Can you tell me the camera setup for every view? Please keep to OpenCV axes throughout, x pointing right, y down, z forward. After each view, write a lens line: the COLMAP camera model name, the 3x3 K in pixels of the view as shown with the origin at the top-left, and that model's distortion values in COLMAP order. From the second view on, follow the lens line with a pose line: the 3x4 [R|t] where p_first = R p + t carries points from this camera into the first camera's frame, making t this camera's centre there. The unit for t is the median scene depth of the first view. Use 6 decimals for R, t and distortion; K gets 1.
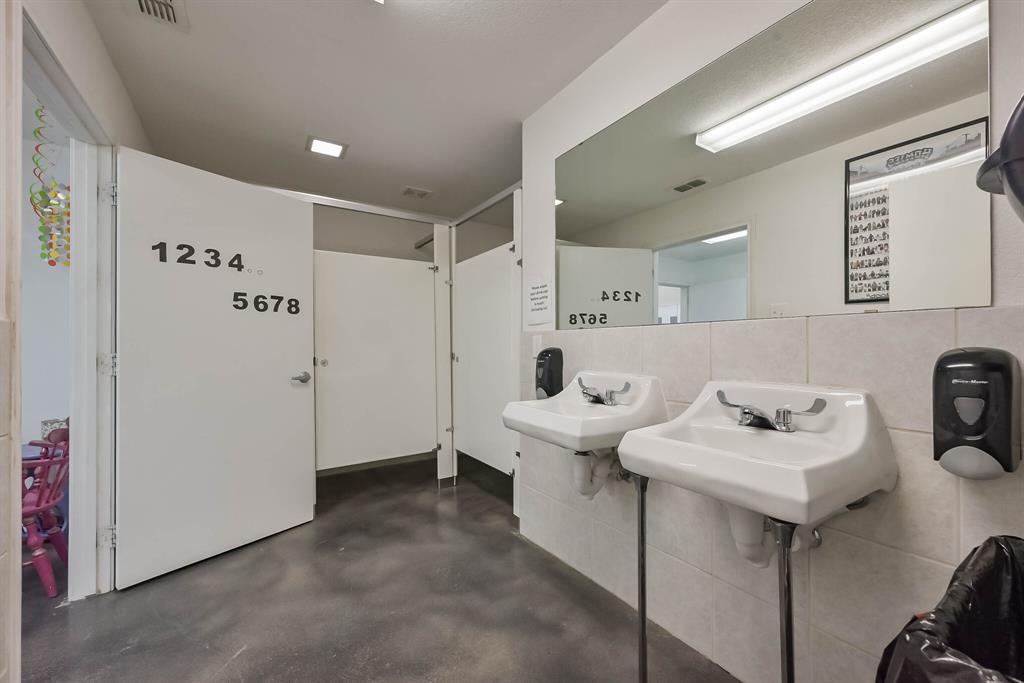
lens RADIAL K [[407.7, 0, 519.9], [0, 407.7, 343.7], [0, 0, 1]] dist [-0.001394, -0.000240]
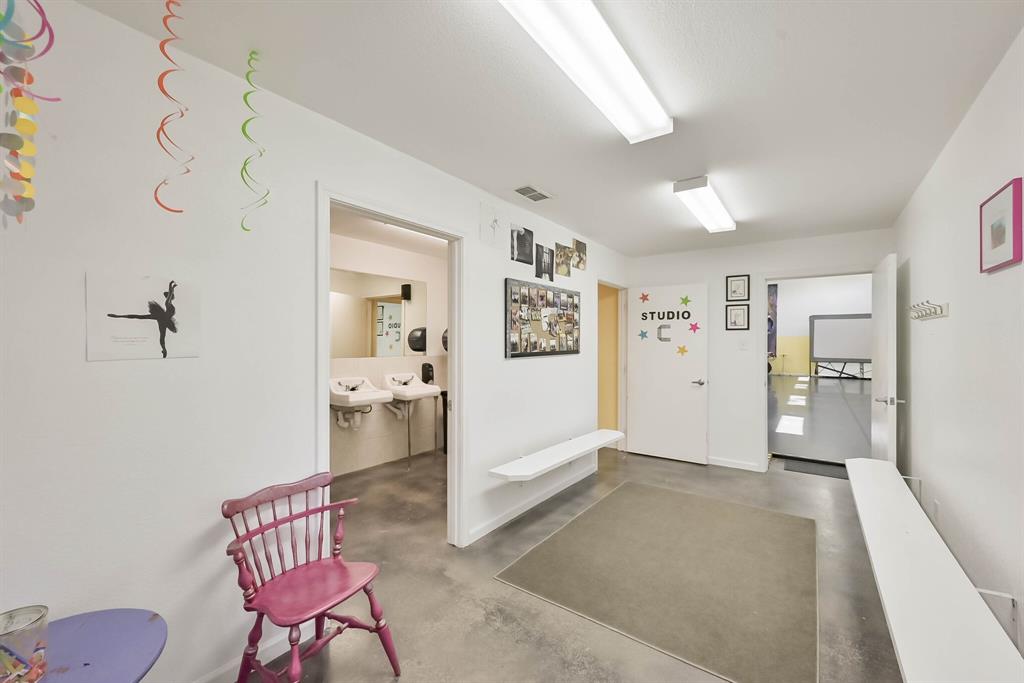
lens RADIAL K [[417.6, 0, 513.5], [0, 417.6, 343.5], [0, 0, 1]] dist [0.001961, 0.000076]
pose [[-0.349515, 0.005241, 0.936916, -1.812463], [-0.004017, 0.999967, -0.007092, -0.085865], [-0.936922, -0.006242, -0.349483, 0.731978]]
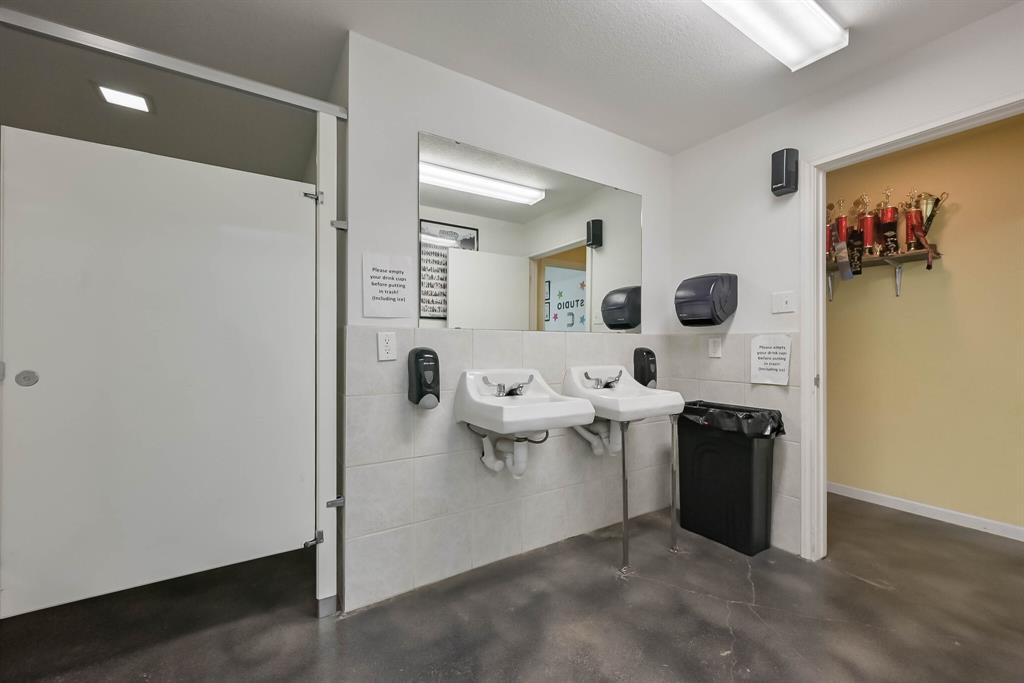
lens RADIAL K [[410.7, 0, 510.7], [0, 410.7, 344.4], [0, 0, 1]] dist [-0.000250, 0.000022]
pose [[0.015818, 0.012270, 0.999800, -0.734589], [-0.007207, 0.999900, -0.012157, 0.011292], [-0.999849, -0.007013, 0.015905, 0.738995]]
